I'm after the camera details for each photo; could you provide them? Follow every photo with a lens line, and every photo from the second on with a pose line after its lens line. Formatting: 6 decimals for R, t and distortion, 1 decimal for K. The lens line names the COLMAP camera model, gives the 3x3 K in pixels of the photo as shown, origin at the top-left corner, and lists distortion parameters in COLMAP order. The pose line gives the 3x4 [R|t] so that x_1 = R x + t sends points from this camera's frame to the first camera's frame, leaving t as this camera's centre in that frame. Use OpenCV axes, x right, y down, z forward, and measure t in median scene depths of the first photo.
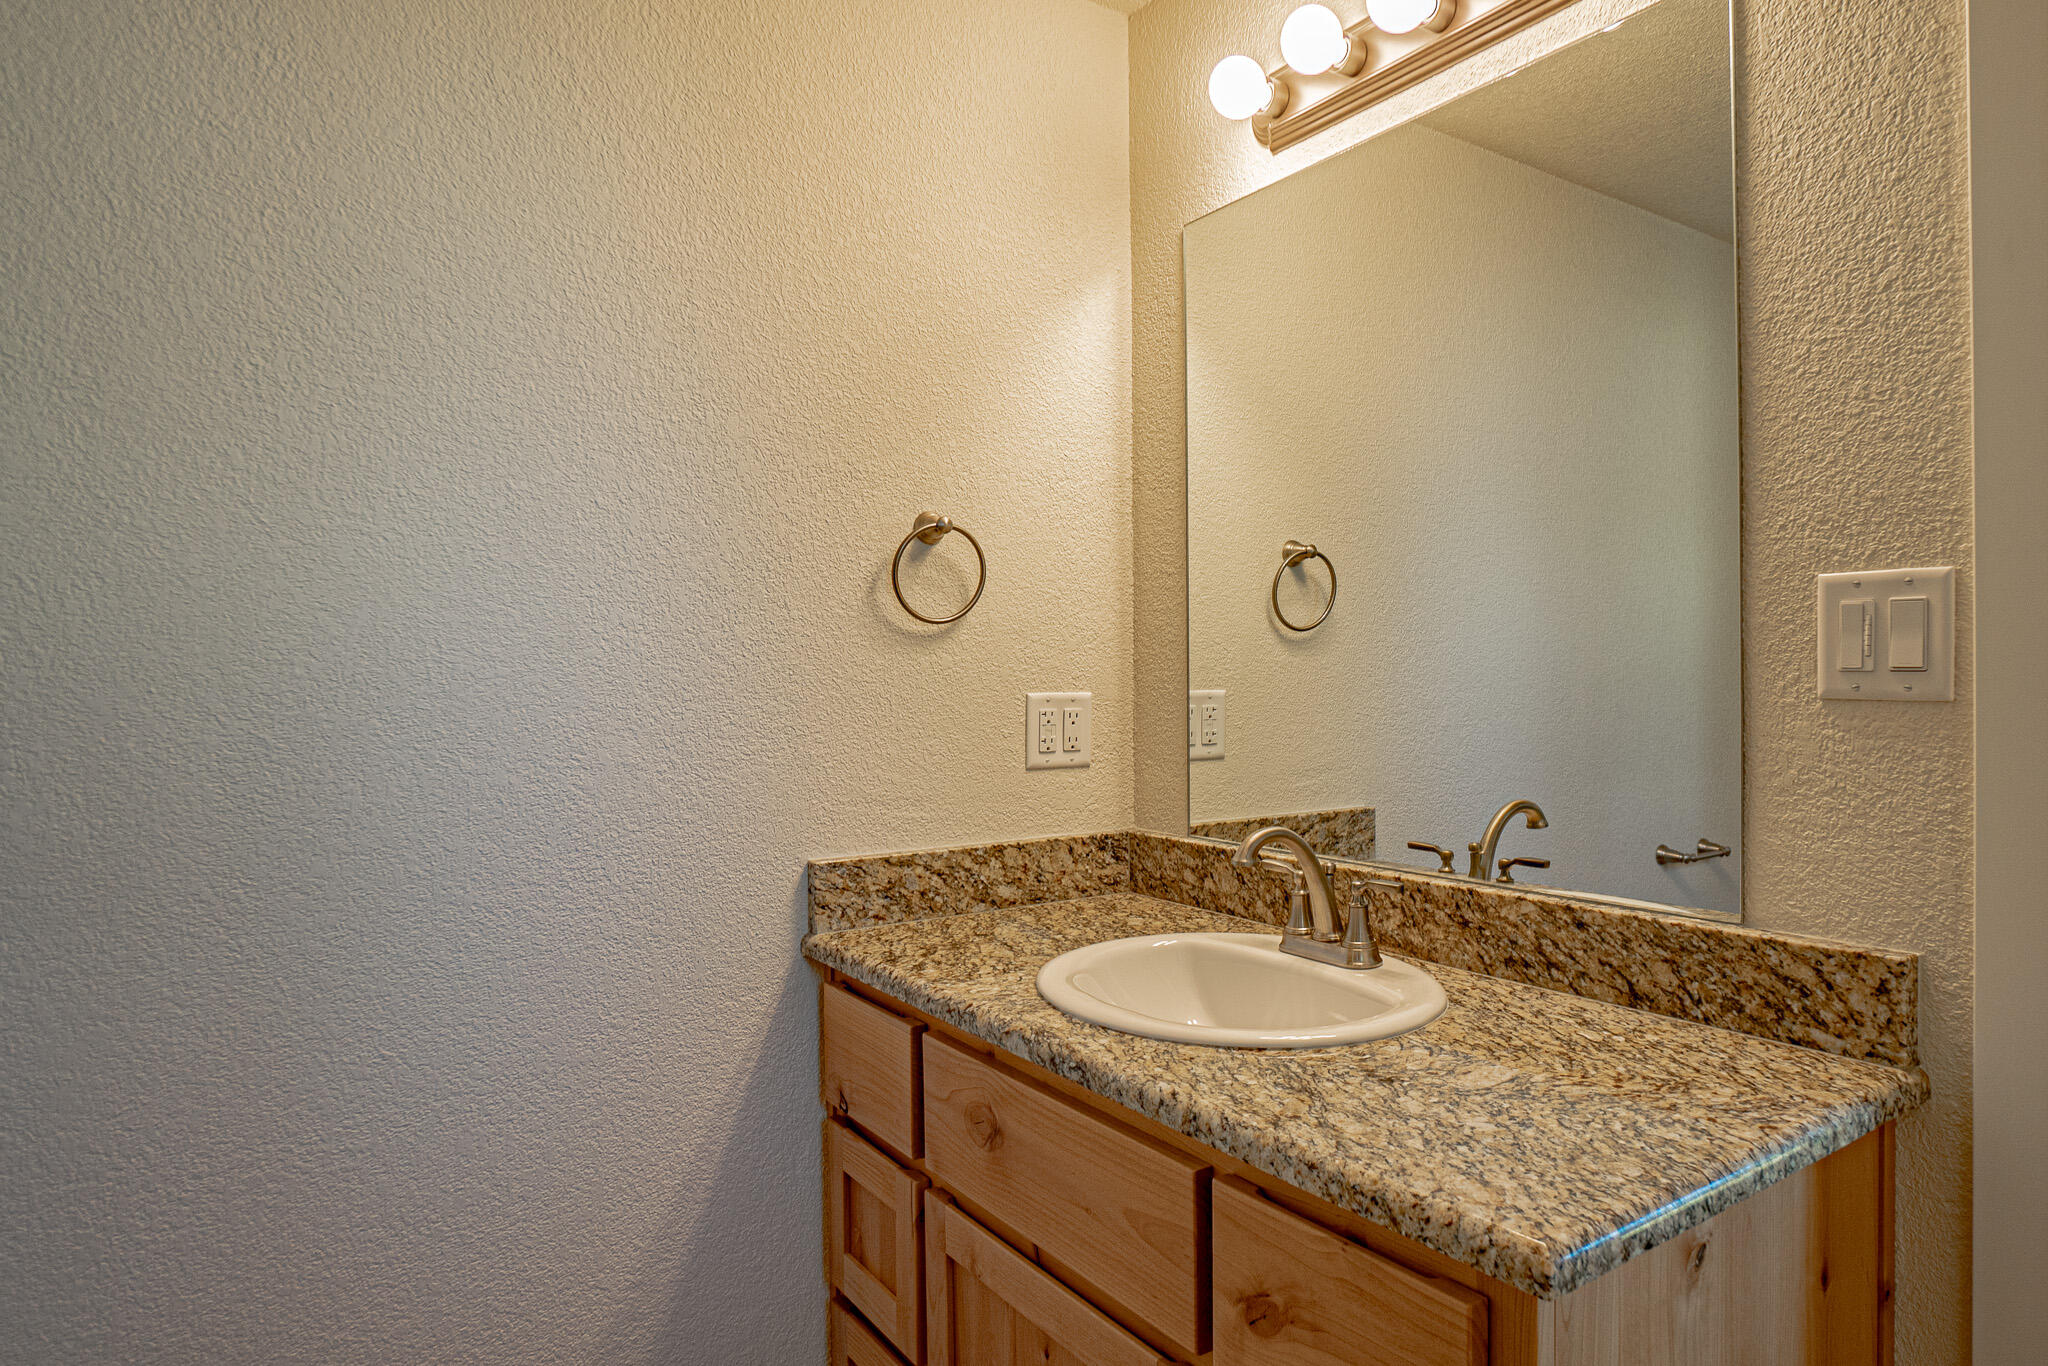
lens RADIAL K [[1352.1, 0, 1024.0], [0, 1352.1, 683.0], [0, 0, 1]] dist [-0.031179, -0.001264]
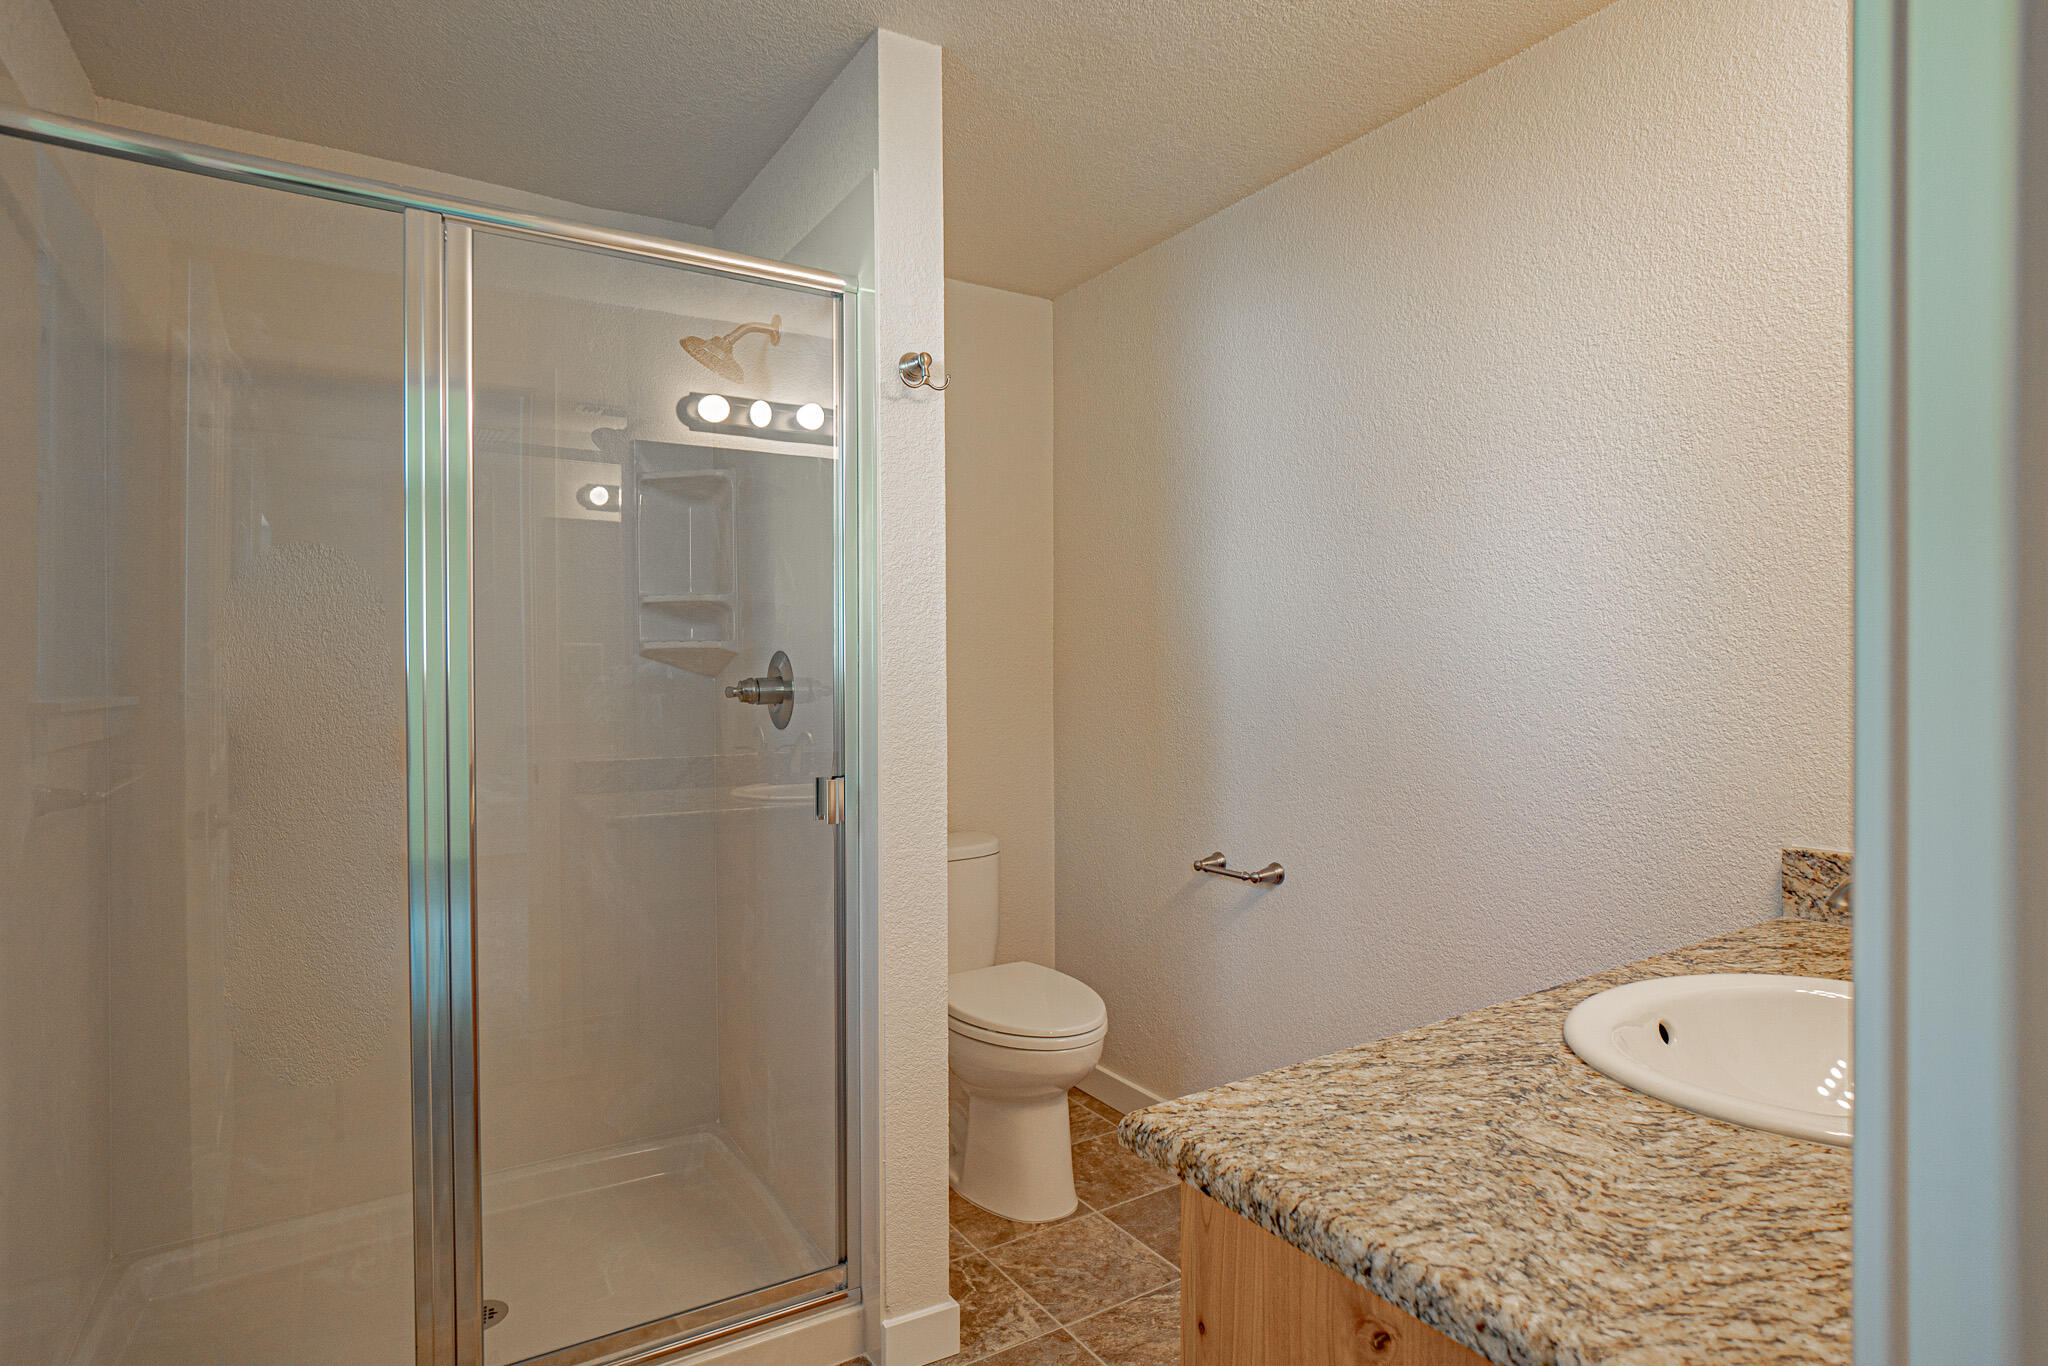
lens RADIAL K [[1050.9, 0, 1024.0], [0, 1050.9, 683.0], [0, 0, 1]] dist [-0.005575, -0.000161]
pose [[-0.071035, 0.016026, -0.997345, 1.016985], [0.000023, 0.999871, 0.016065, -0.010900], [0.997474, 0.001119, -0.071026, 0.691001]]
